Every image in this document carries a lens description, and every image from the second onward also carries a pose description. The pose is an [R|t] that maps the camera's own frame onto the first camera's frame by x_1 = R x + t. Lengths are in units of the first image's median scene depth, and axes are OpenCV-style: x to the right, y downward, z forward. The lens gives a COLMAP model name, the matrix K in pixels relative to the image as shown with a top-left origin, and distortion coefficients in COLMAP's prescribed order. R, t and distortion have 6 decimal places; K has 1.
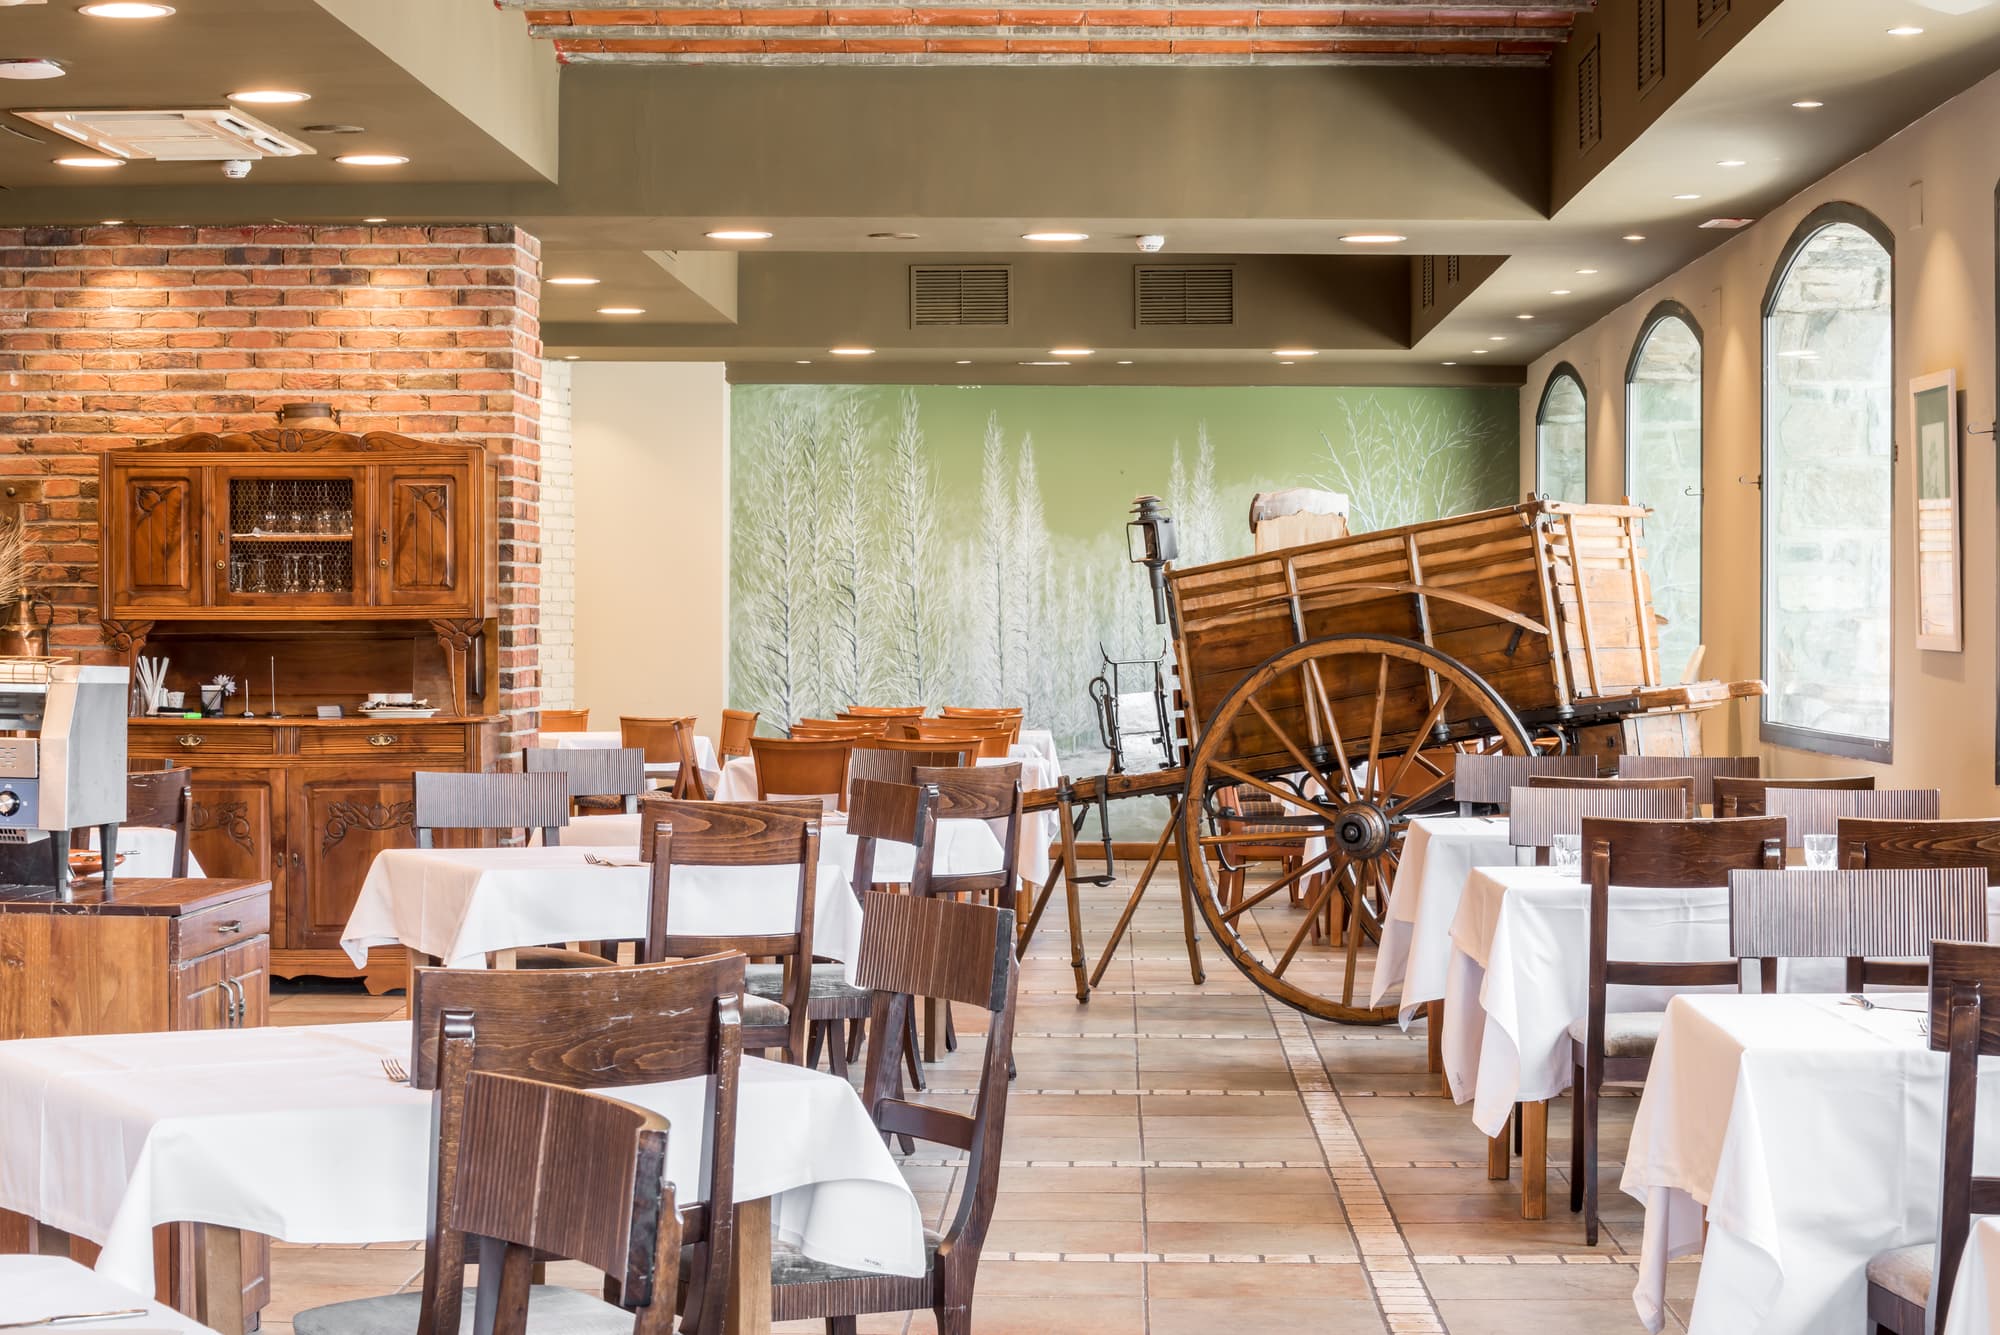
lens RADIAL K [[4140.0, 0, 995.7], [0, 4140.0, 660.6], [0, 0, 1]] dist [-0.163452, 0.000000]
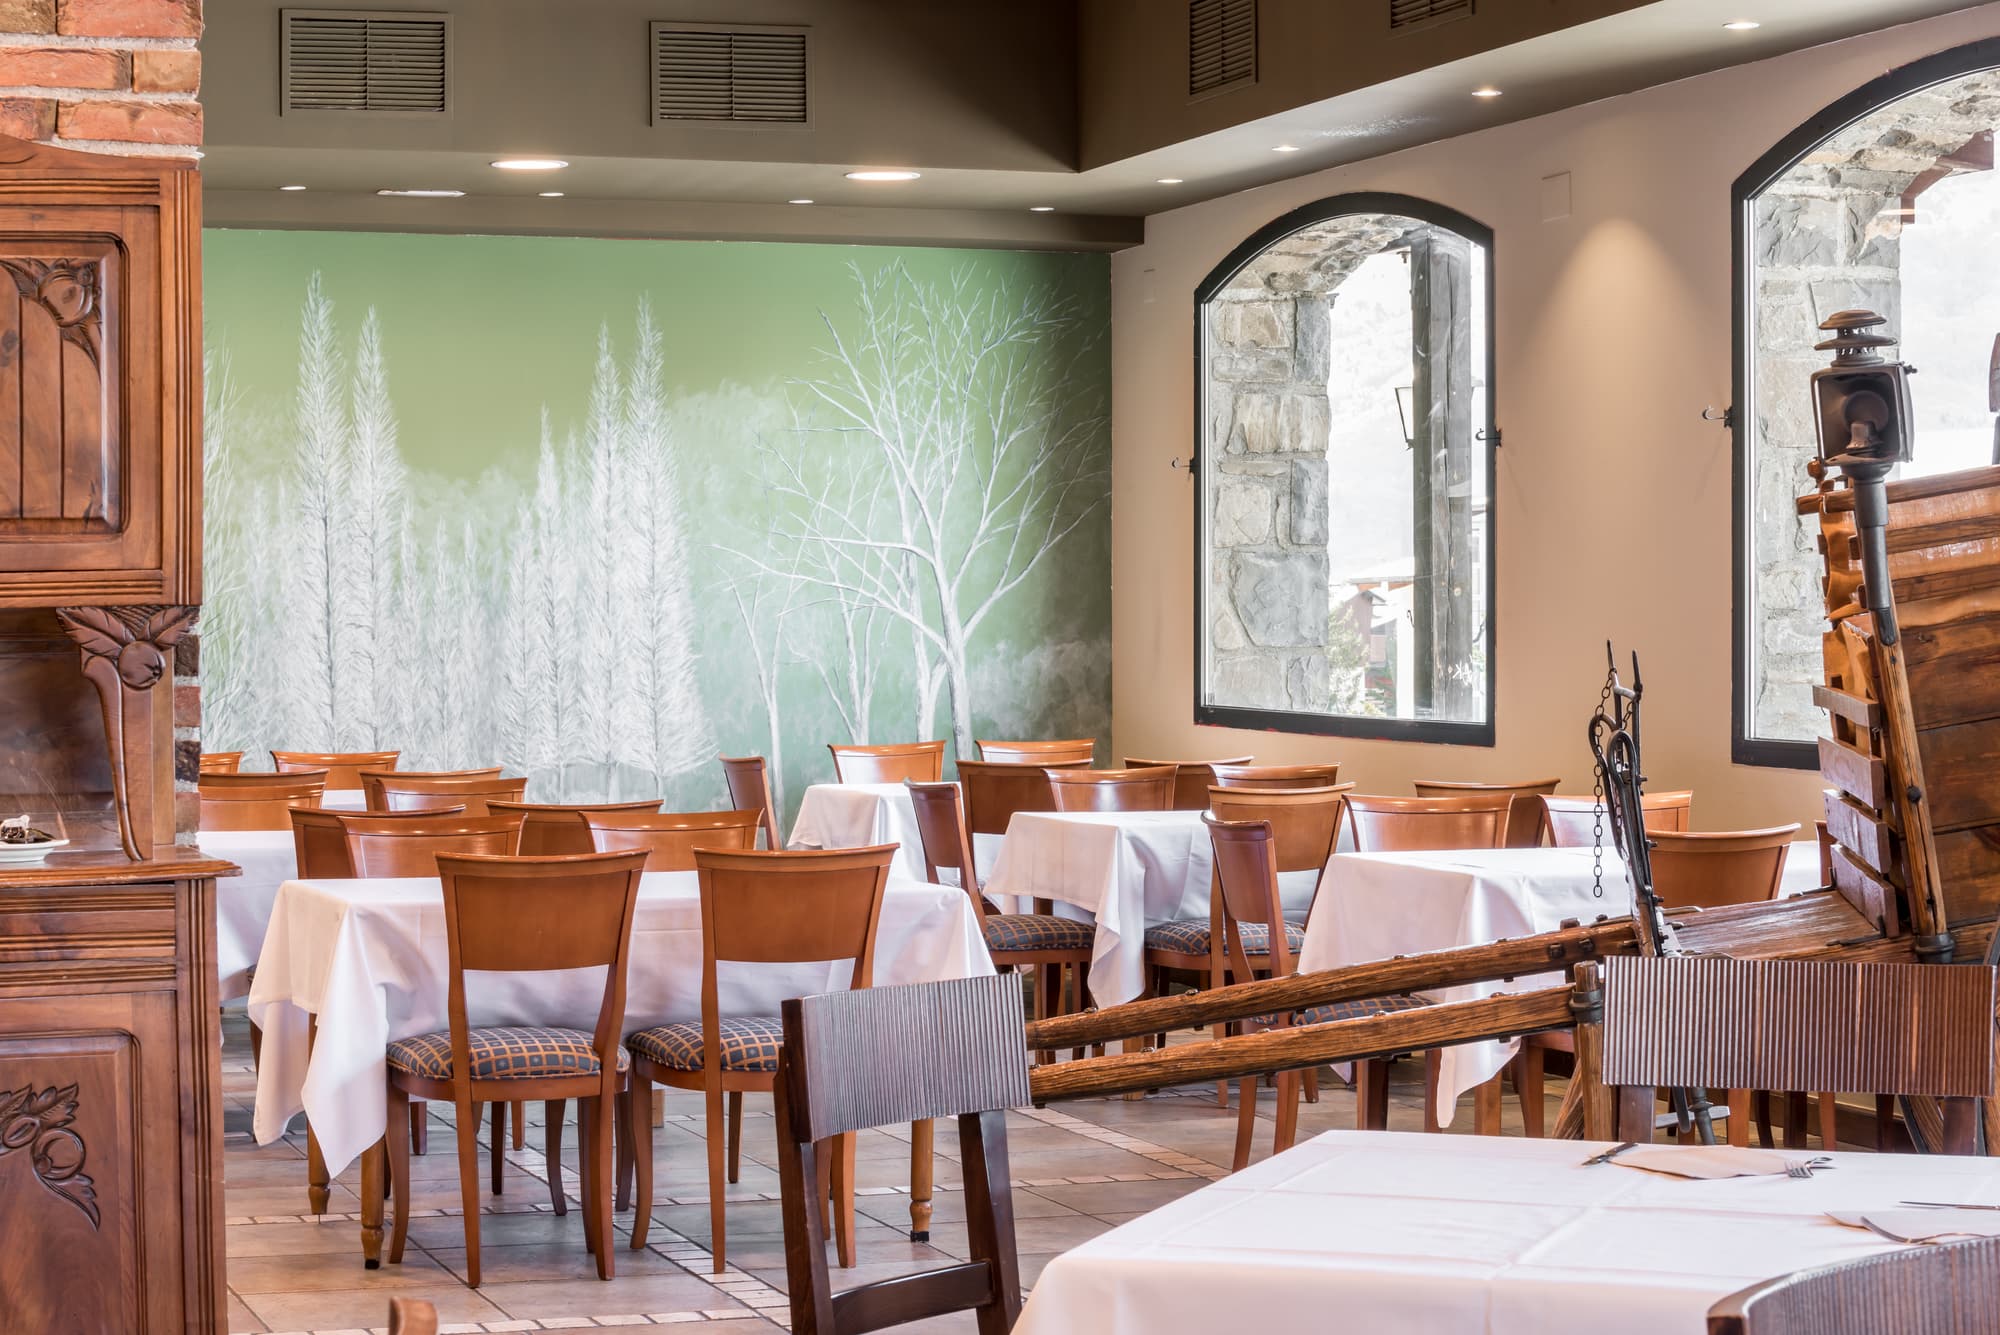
lens RADIAL K [[4140.0, 0, 1009.0], [0, 4140.0, 663.4], [0, 0, 1]] dist [-0.163452, 0.000000]
pose [[0.938438, -0.009750, 0.345310, -0.117131], [0.008536, 0.999951, 0.005035, -0.003787], [-0.345342, -0.001778, 0.938475, 0.384014]]
